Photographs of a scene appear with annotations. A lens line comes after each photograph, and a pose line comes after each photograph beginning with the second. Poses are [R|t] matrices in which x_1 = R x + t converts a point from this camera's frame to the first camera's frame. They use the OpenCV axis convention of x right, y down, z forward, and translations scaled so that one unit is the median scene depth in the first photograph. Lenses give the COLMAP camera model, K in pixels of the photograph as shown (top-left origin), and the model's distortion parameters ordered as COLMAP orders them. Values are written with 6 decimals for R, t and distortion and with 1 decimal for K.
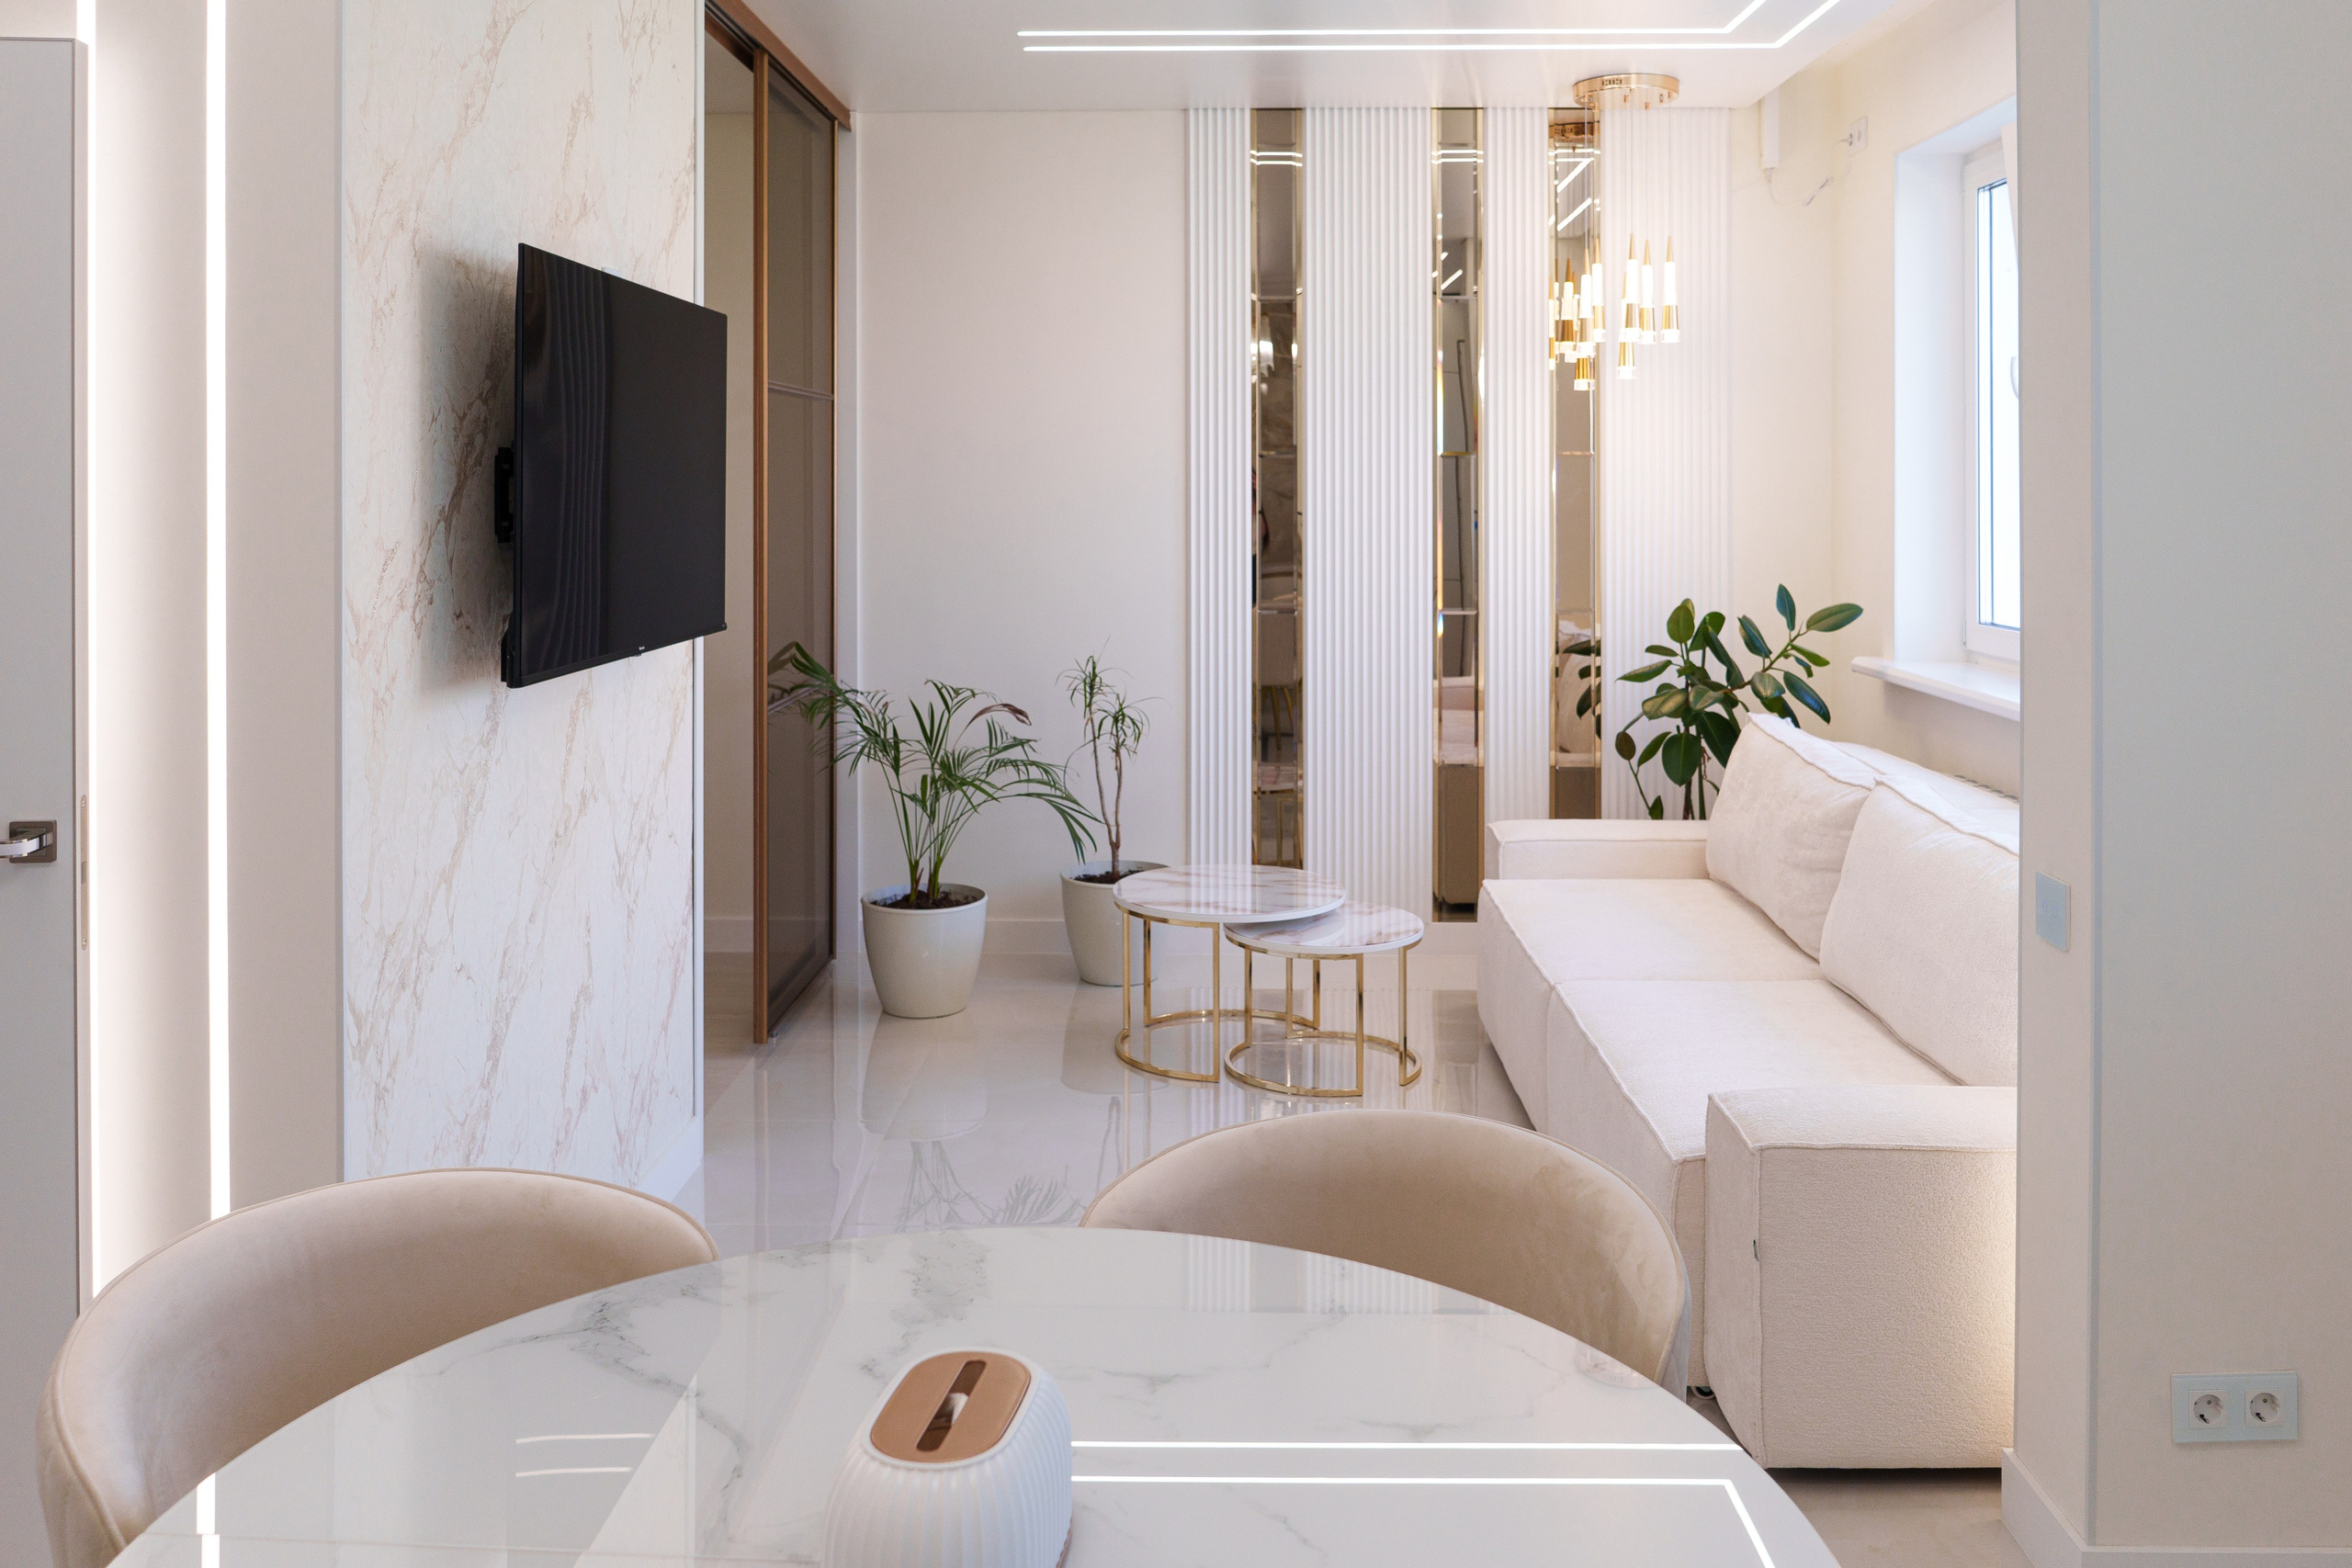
lens RADIAL K [[1916.5, 0, 942.8], [0, 1916.5, 775.6], [0, 0, 1]] dist [-0.009500, -0.000371]
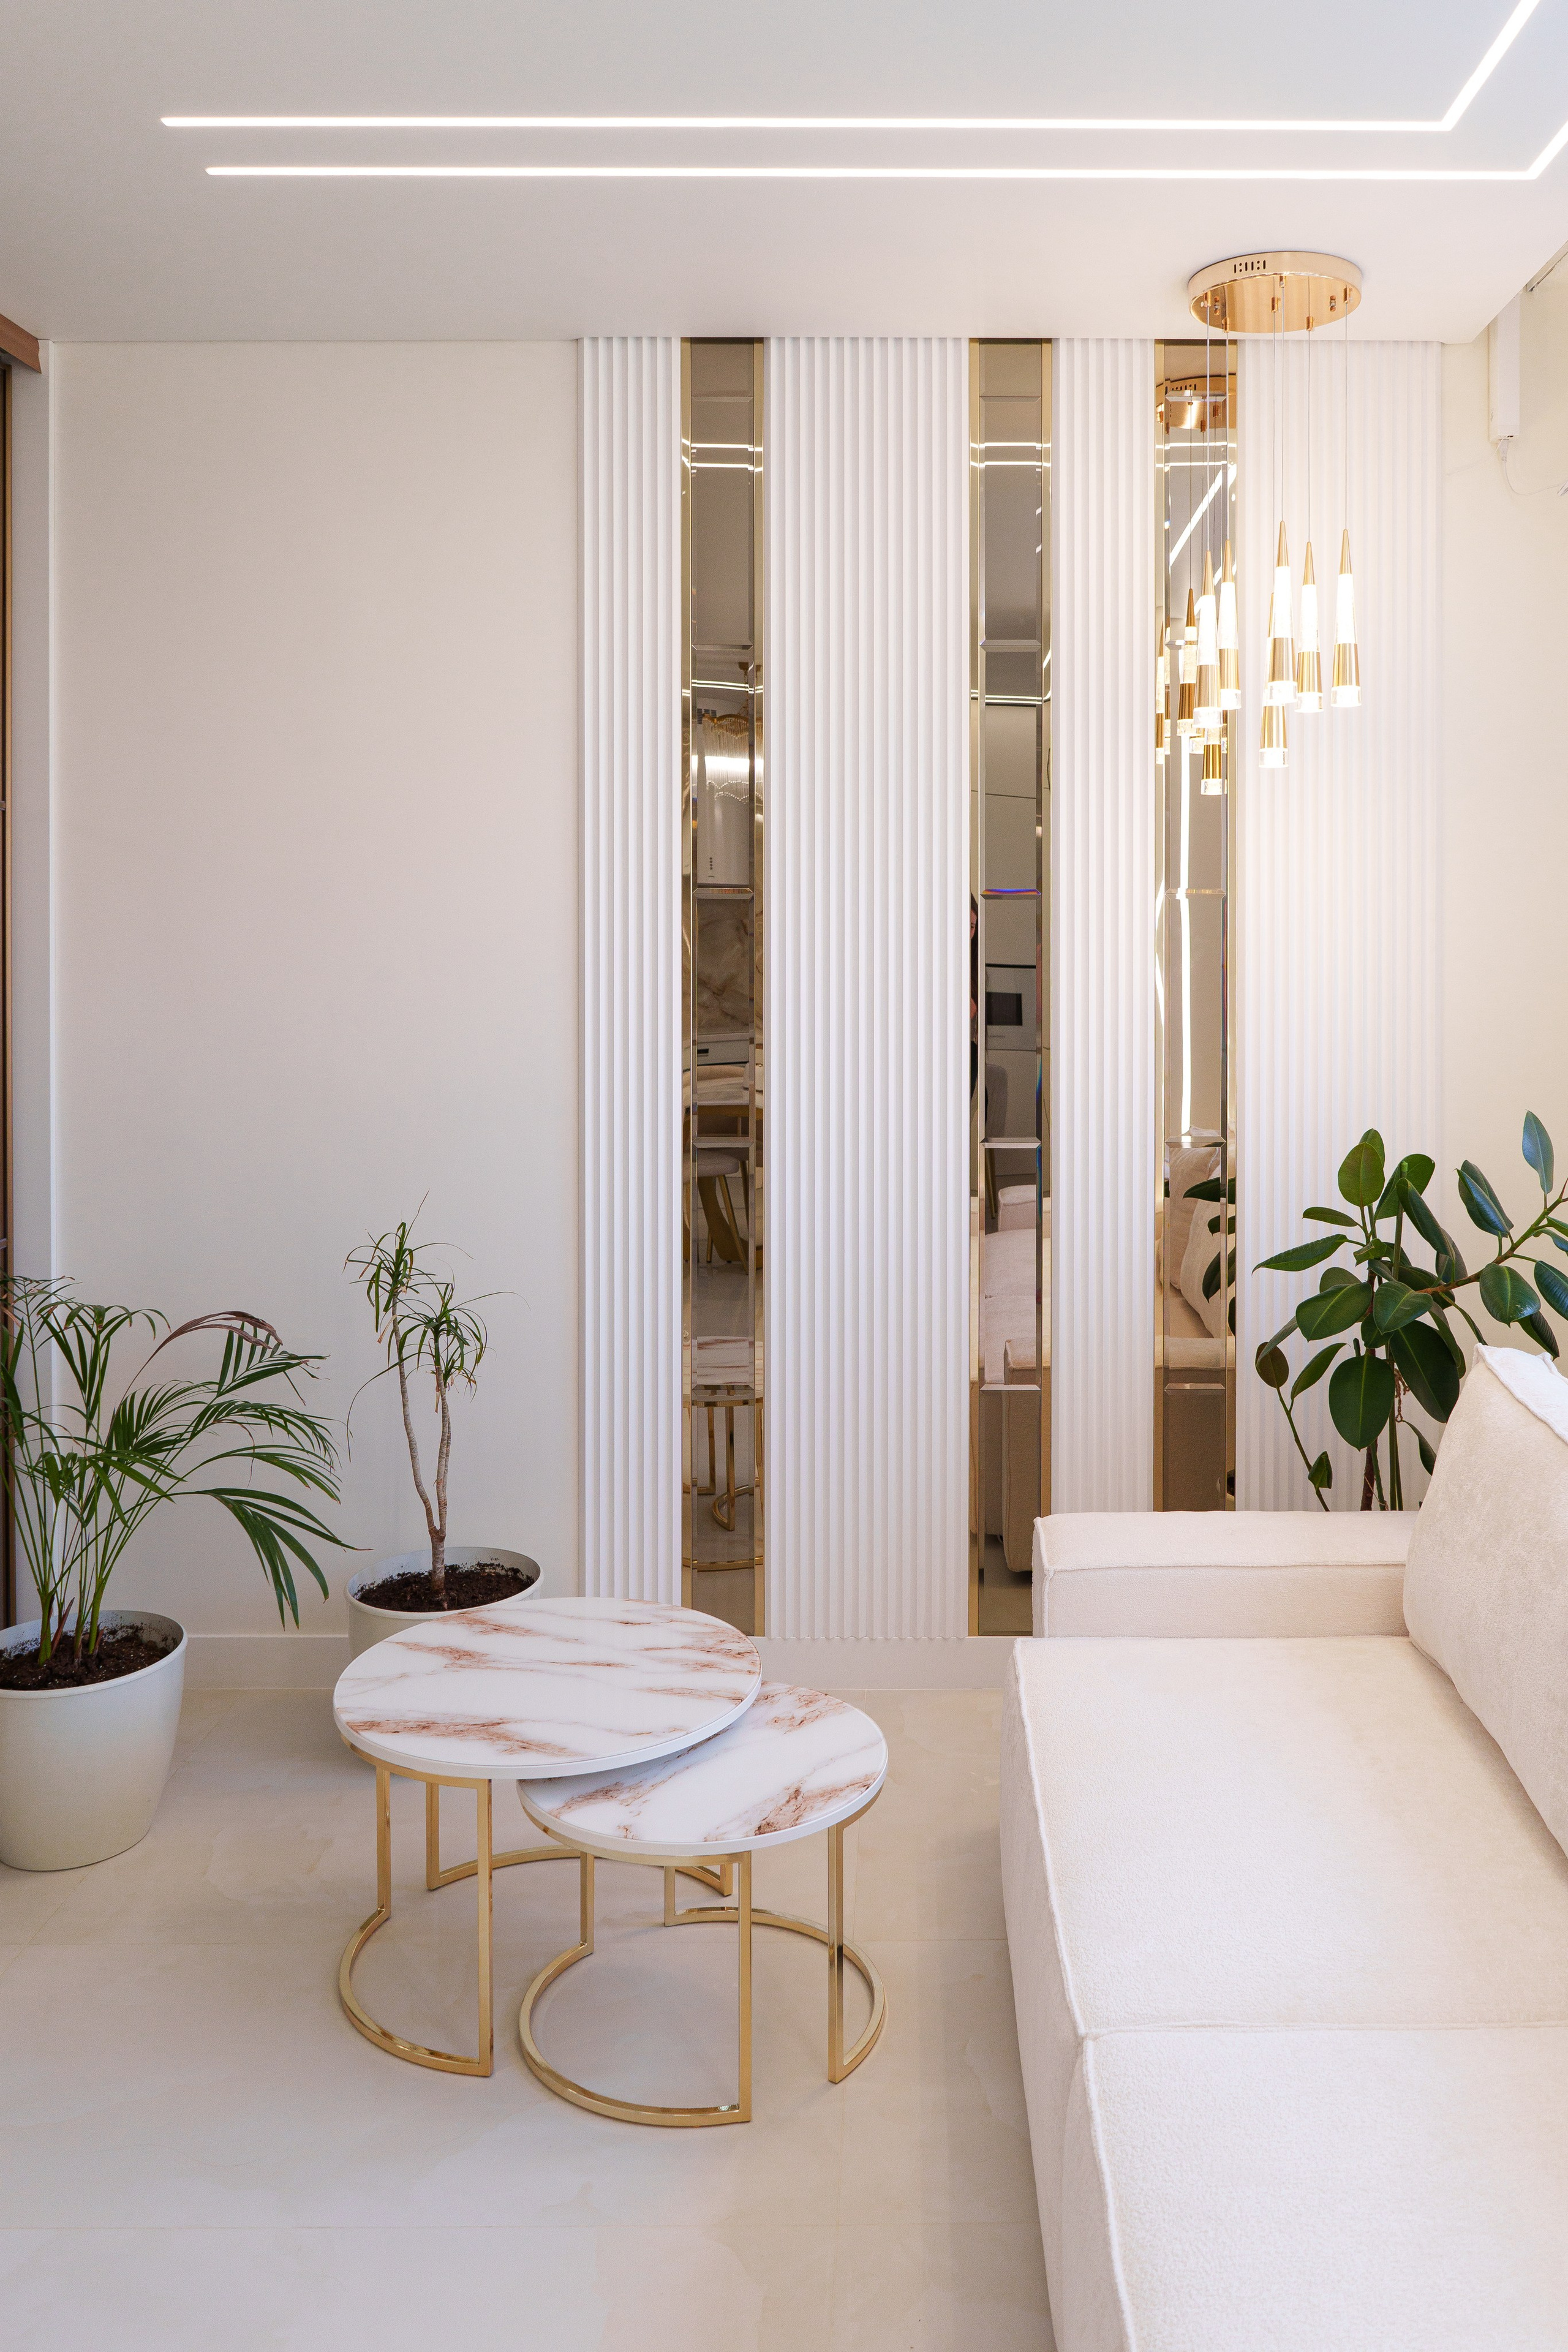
lens RADIAL K [[1916.7, 0, 658.5], [0, 1916.7, 1242.8], [0, 0, 1]] dist [-0.009500, -0.000371]
pose [[0.999884, -0.001423, 0.015132, 0.153469], [0.001227, 0.999916, 0.012939, -0.065329], [-0.015149, -0.012919, 0.999802, 0.396167]]
